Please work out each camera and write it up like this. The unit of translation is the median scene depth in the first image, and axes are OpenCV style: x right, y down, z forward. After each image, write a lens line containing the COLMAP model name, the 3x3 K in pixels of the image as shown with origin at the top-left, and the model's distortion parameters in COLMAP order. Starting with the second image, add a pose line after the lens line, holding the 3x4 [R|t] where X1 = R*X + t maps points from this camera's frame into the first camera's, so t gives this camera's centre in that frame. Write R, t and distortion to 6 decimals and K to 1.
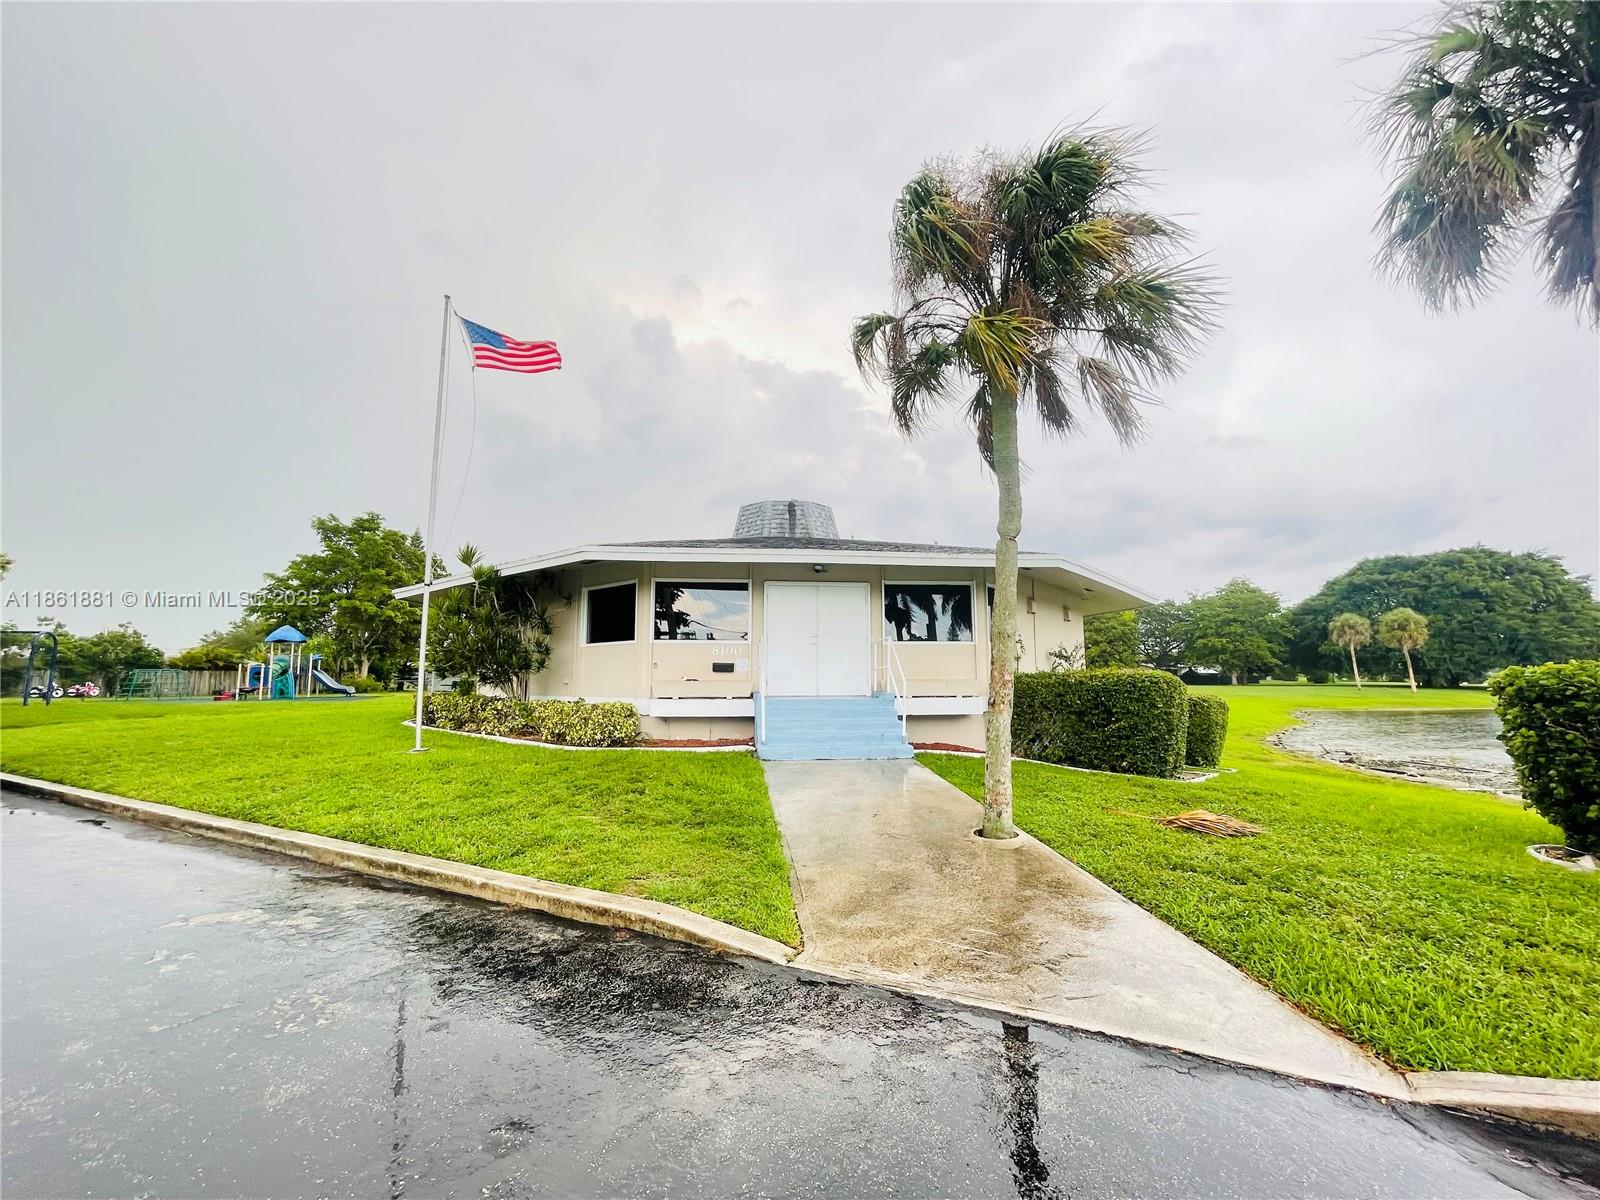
lens RADIAL K [[652.6, 0, 801.8], [0, 652.6, 604.7], [0, 0, 1]] dist [-0.002068, -0.000123]
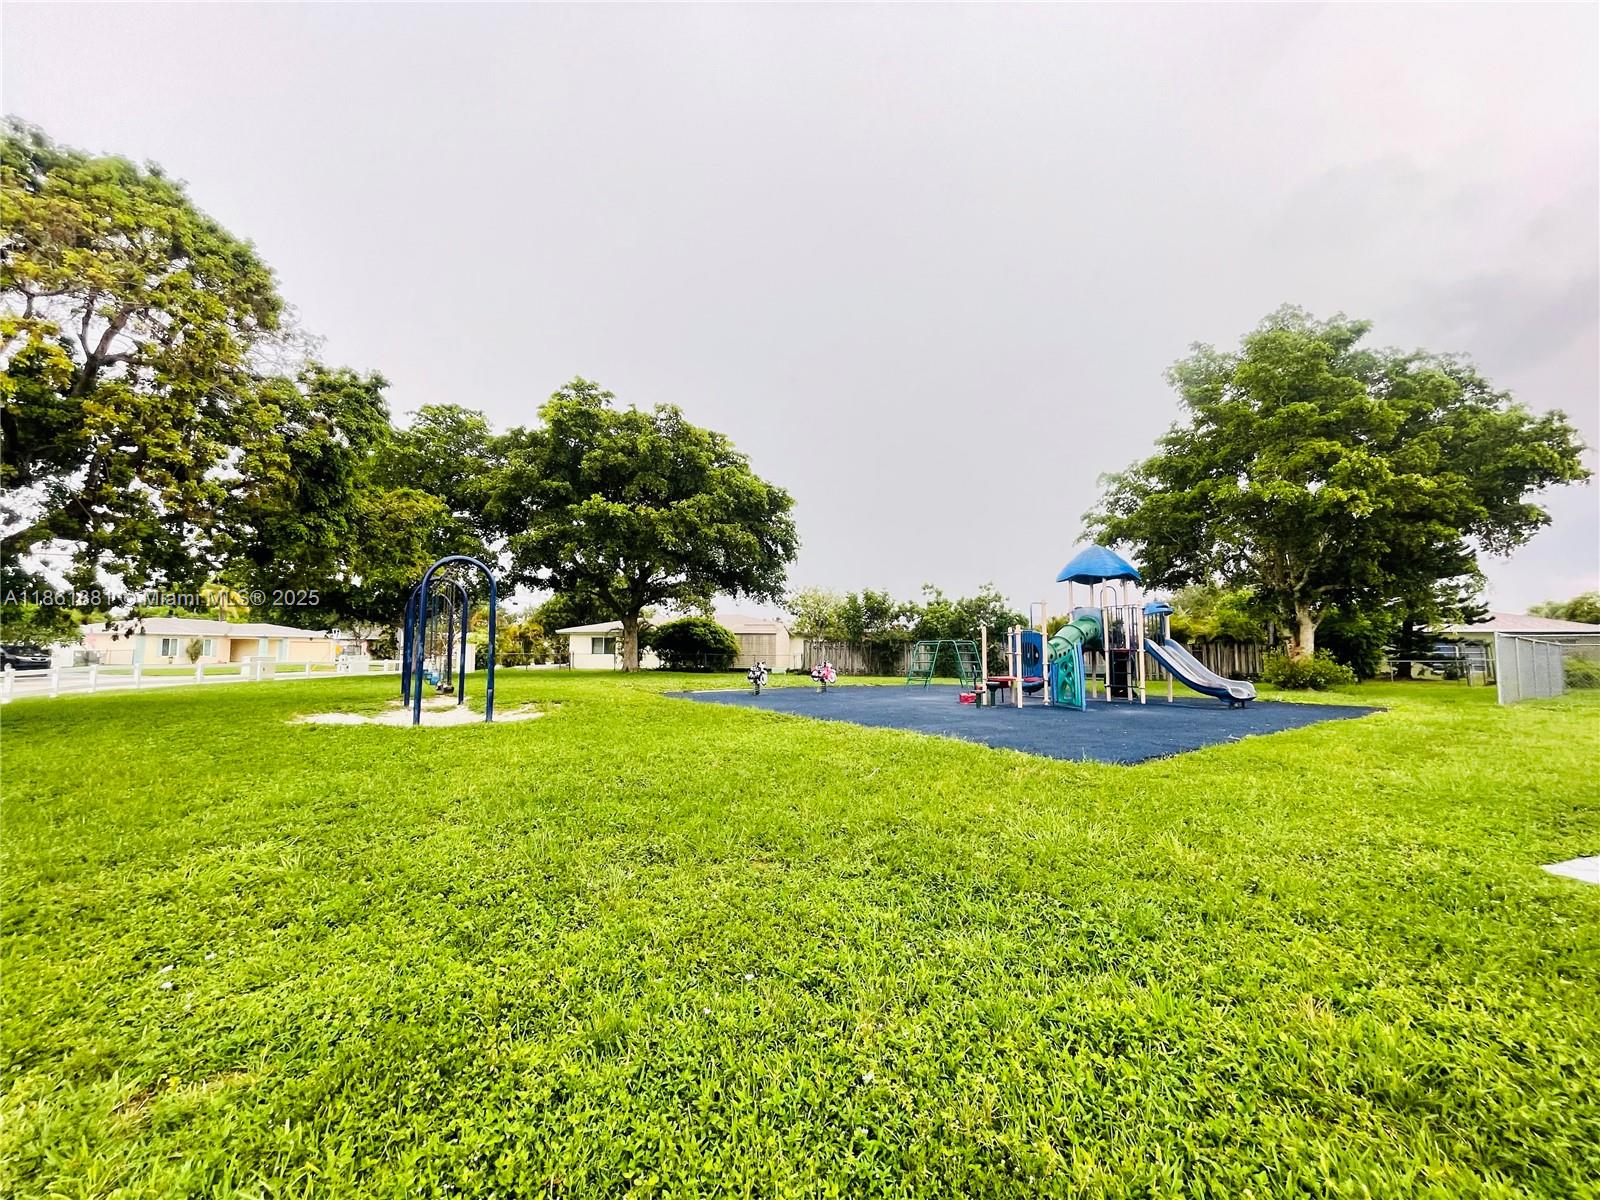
lens RADIAL K [[652.6, 0, 801.8], [0, 652.6, 604.7], [0, 0, 1]] dist [-0.002068, -0.000123]
pose [[0.267285, -0.062774, -0.961571, -0.350179], [0.103696, 0.993955, -0.036063, 0.060591], [0.958022, -0.090072, 0.272179, 0.586471]]
